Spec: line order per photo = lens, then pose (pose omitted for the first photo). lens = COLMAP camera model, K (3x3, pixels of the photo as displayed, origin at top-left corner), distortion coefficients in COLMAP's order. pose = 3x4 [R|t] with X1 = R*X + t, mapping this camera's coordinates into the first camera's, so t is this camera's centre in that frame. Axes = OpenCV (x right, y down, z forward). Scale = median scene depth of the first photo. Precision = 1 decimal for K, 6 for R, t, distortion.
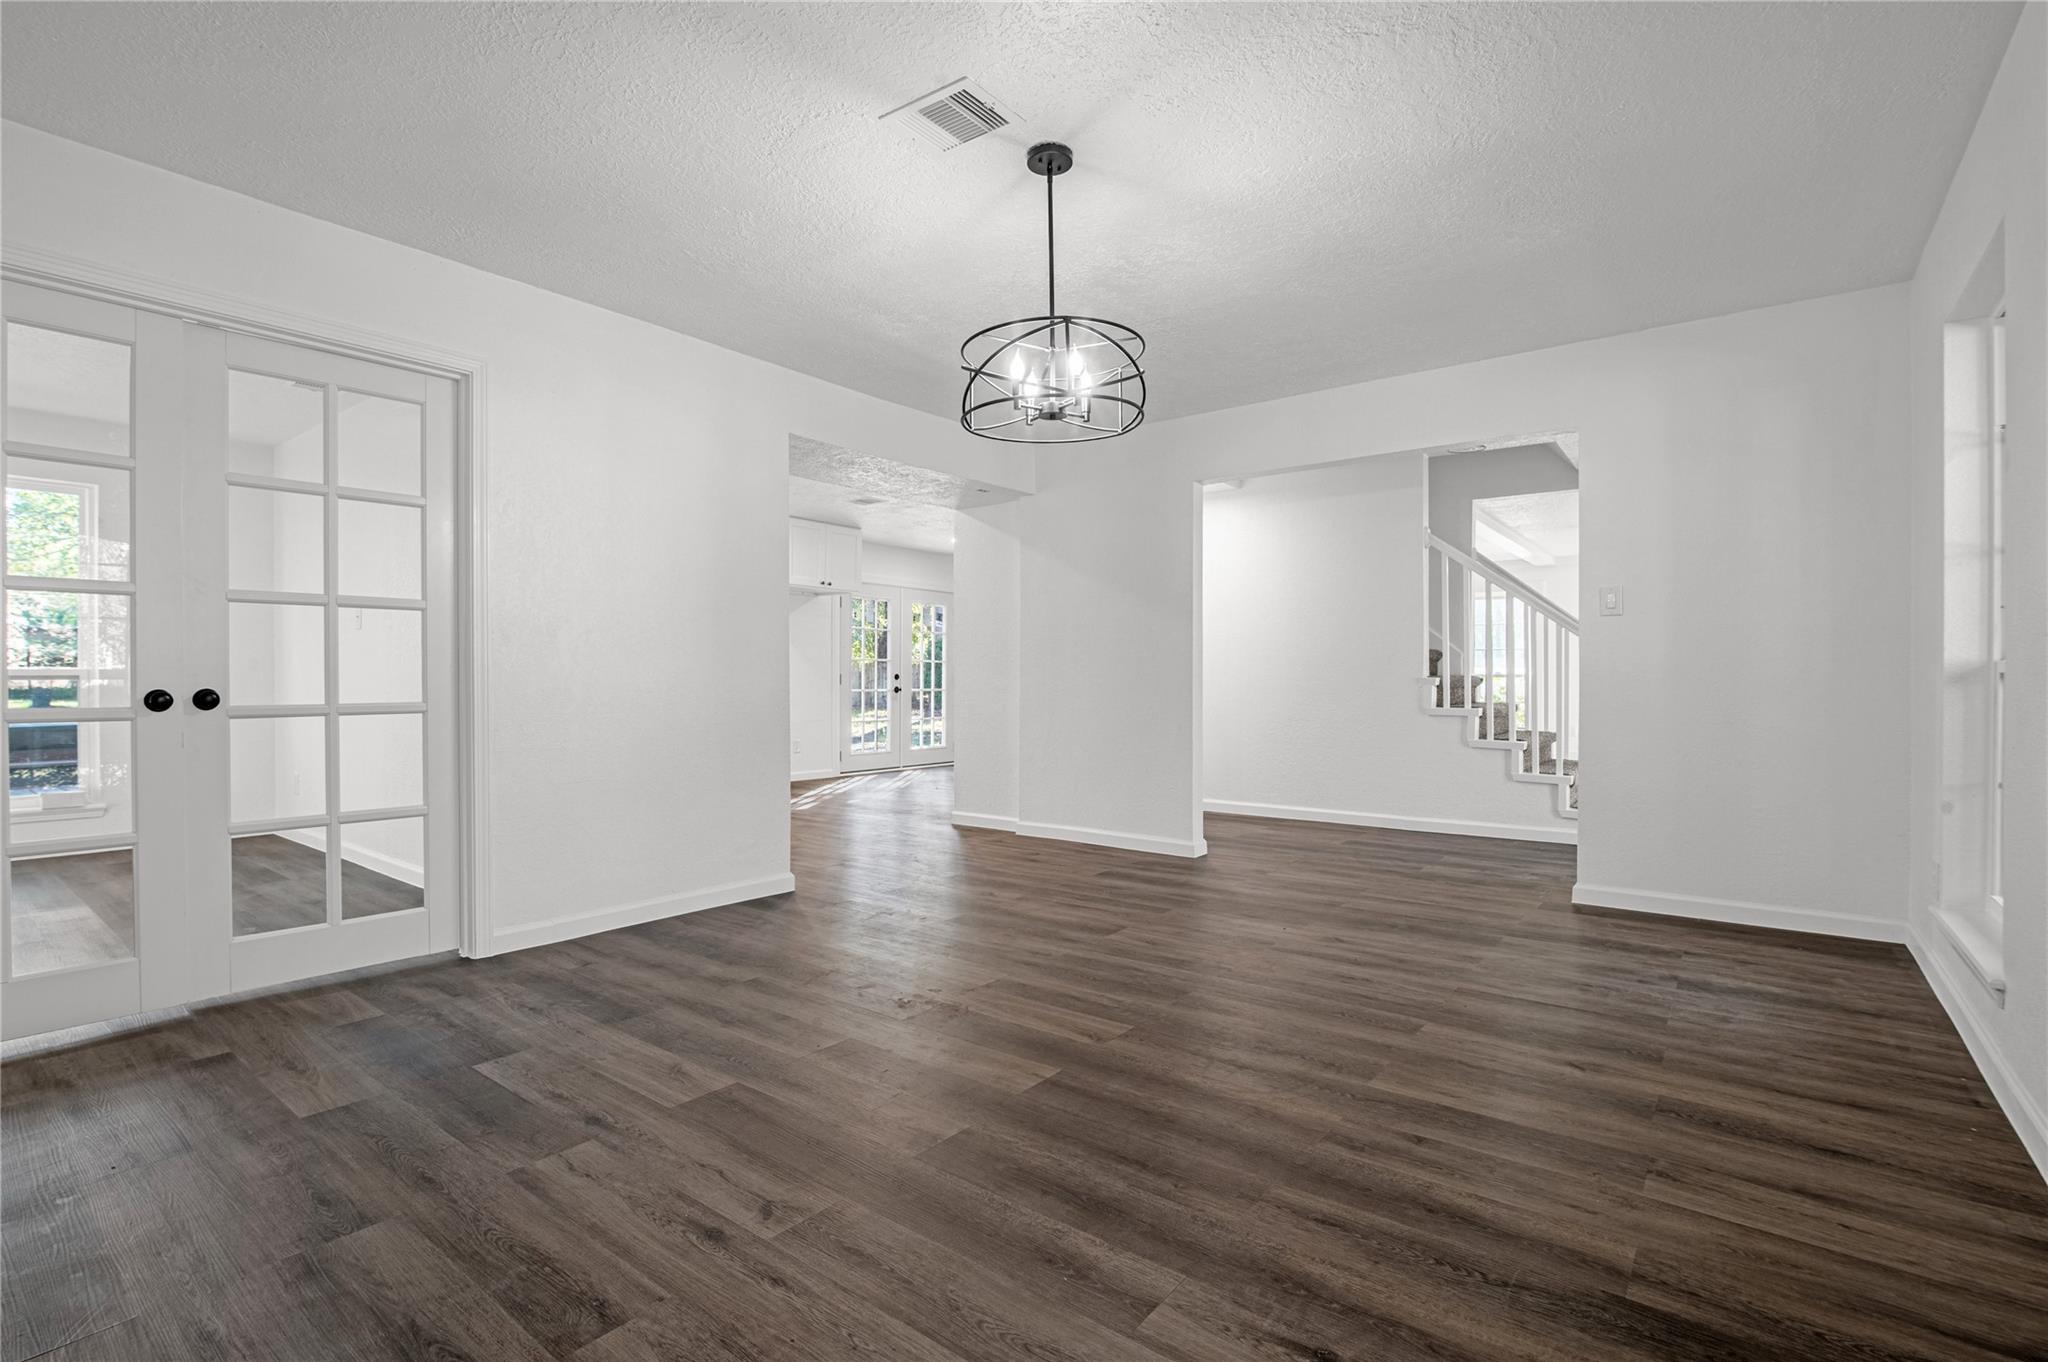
lens RADIAL K [[942.0, 0, 1016.8], [0, 942.0, 685.7], [0, 0, 1]] dist [-0.019600, 0.001034]
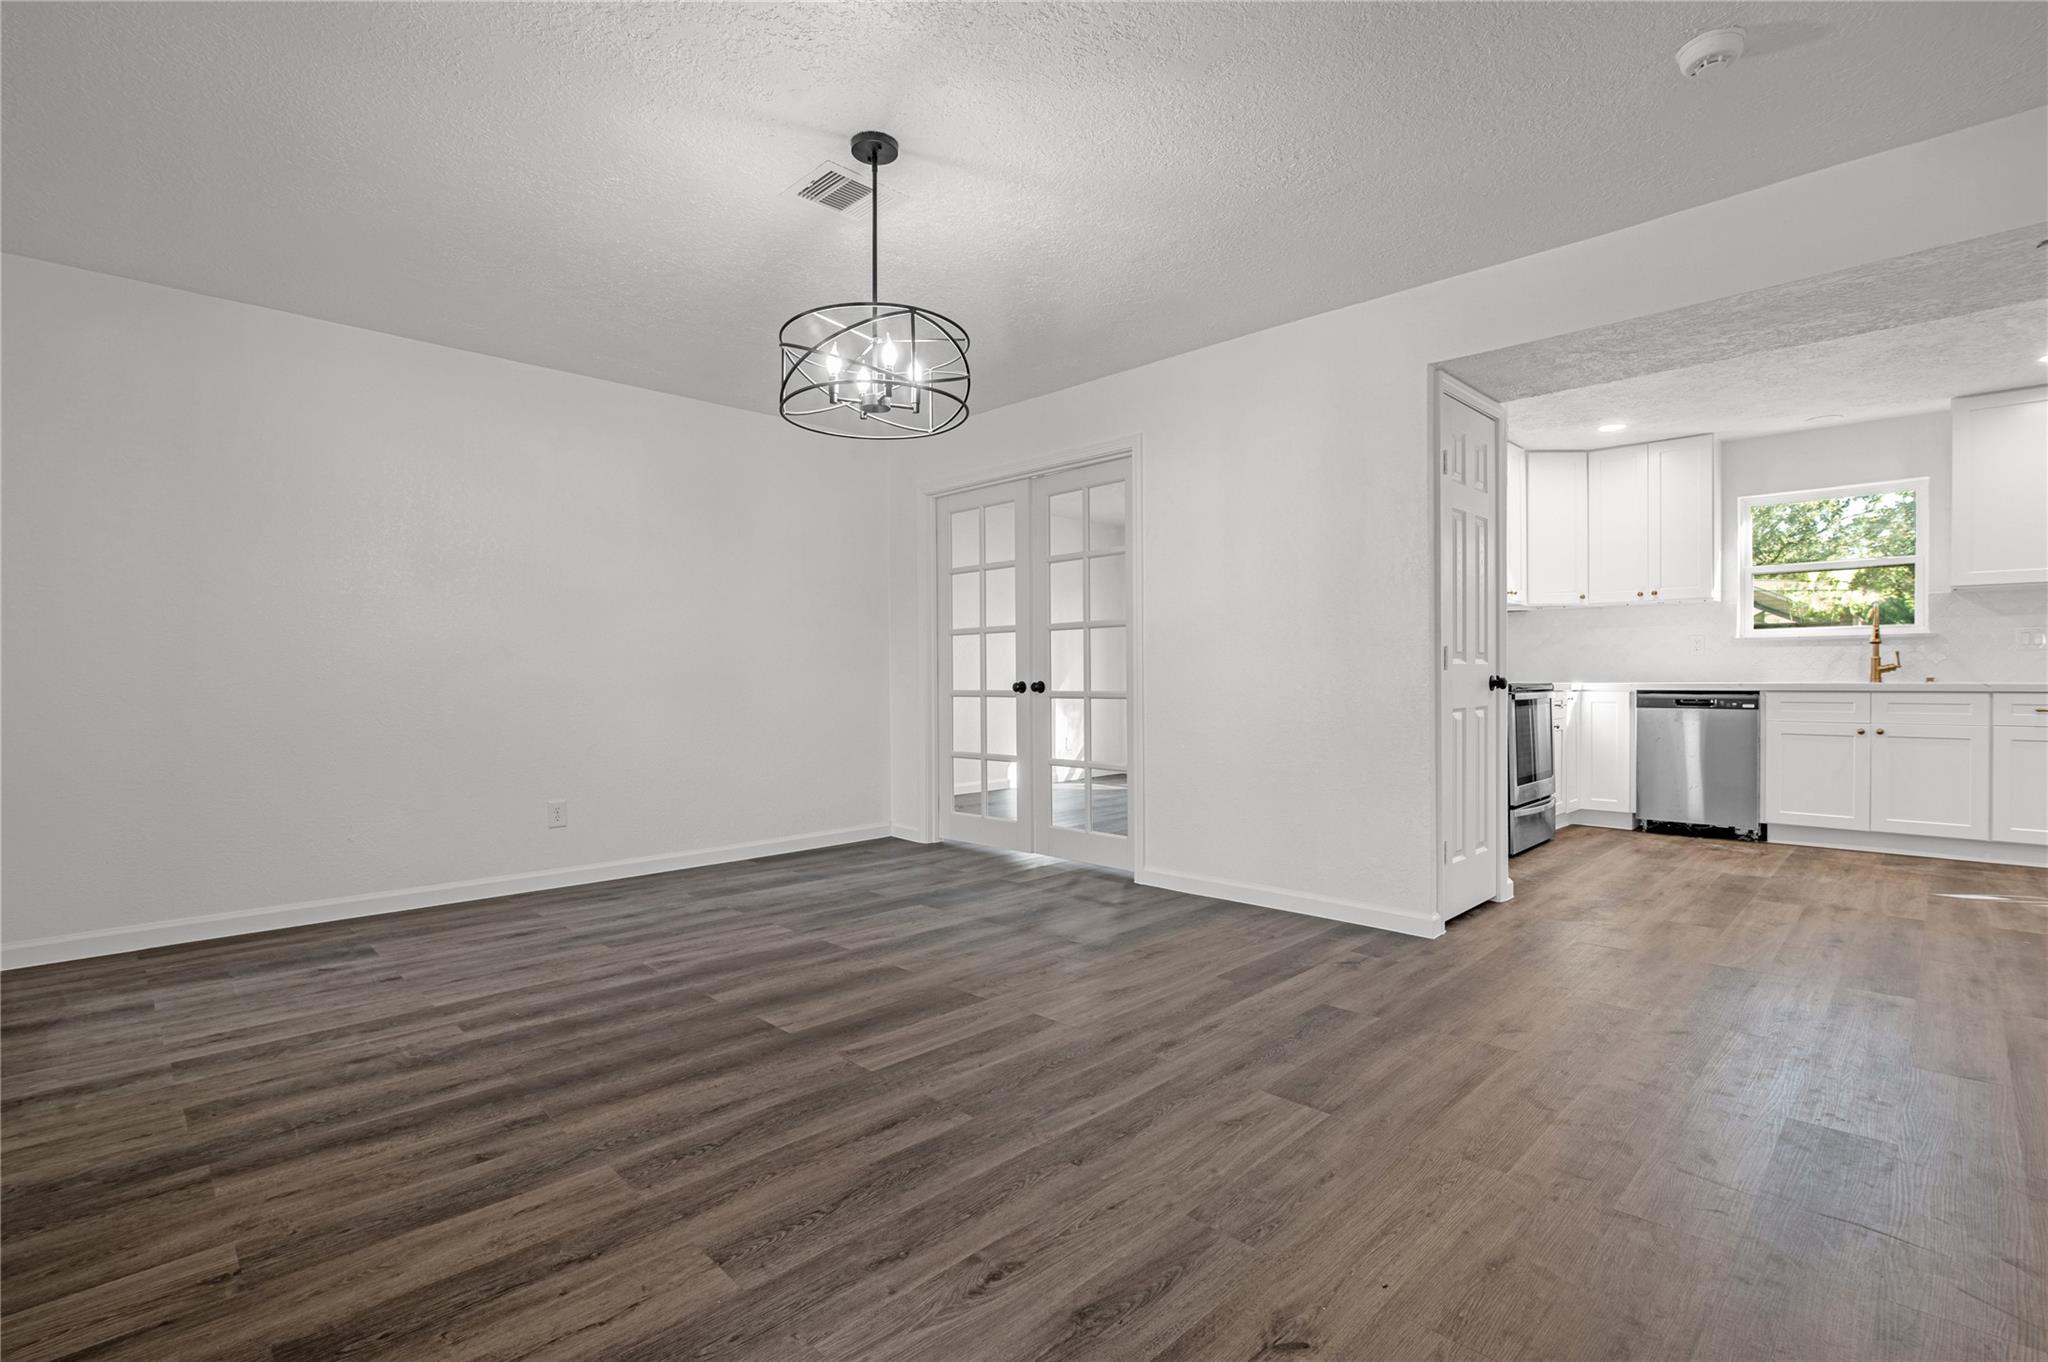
lens RADIAL K [[942.0, 0, 1016.8], [0, 942.0, 685.7], [0, 0, 1]] dist [-0.019600, 0.001034]
pose [[-0.121148, 0.011469, -0.992568, 0.982713], [0.000386, 0.999934, 0.011507, -0.007764], [0.992634, 0.001011, -0.121144, 1.248393]]
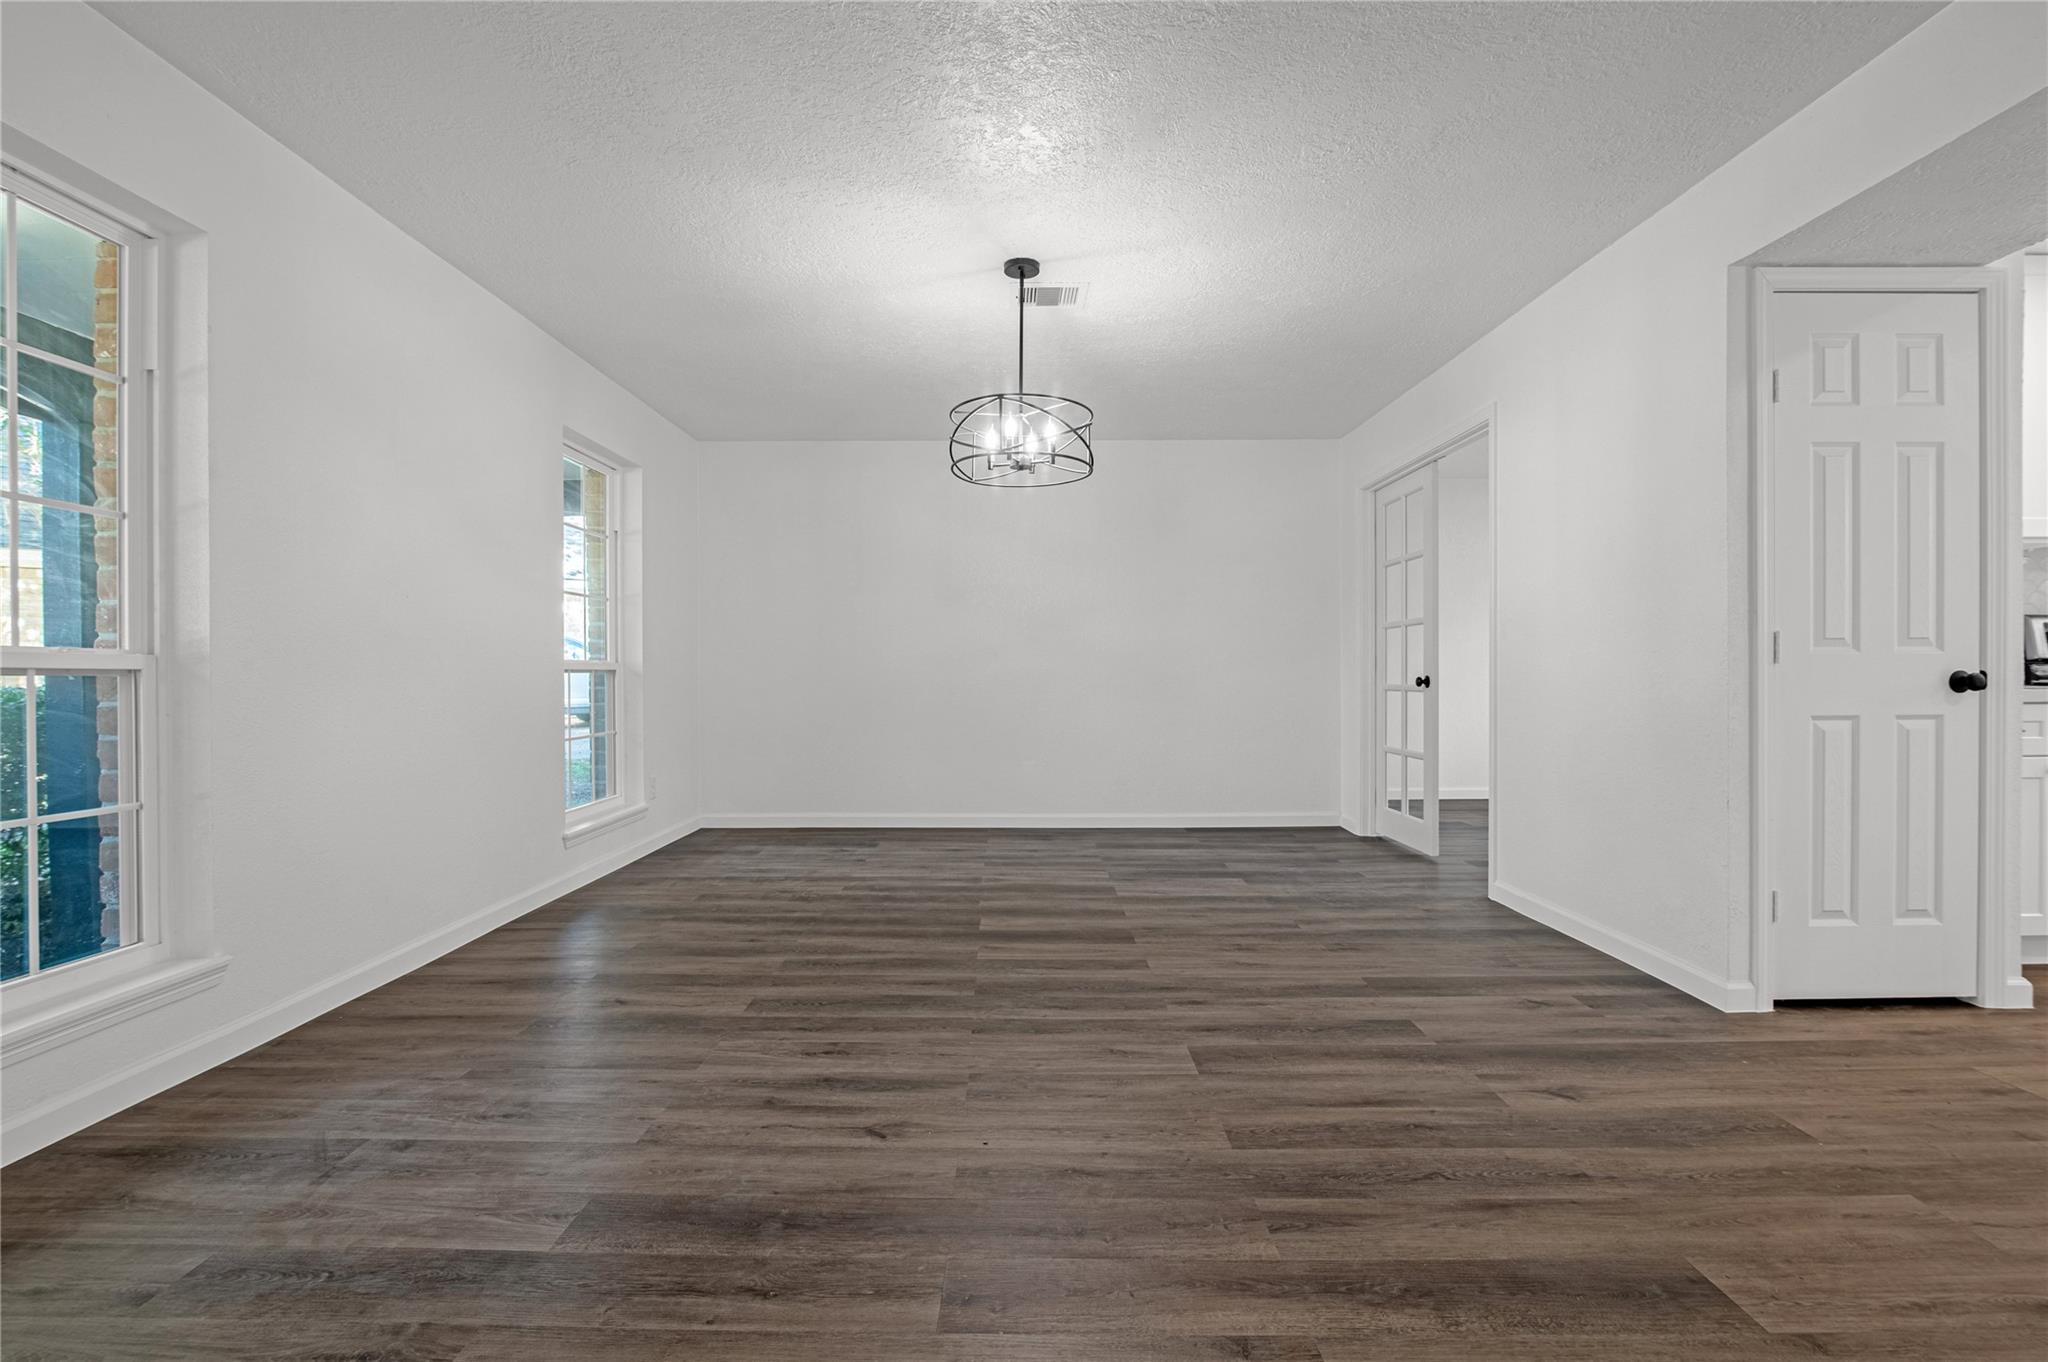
lens RADIAL K [[942.0, 0, 1016.8], [0, 942.0, 685.7], [0, 0, 1]] dist [-0.019600, 0.001034]
pose [[-0.789276, 0.011396, -0.613933, 0.826484], [0.001072, 0.999852, 0.017181, -0.007996], [0.614037, 0.012903, -0.789171, 1.991306]]
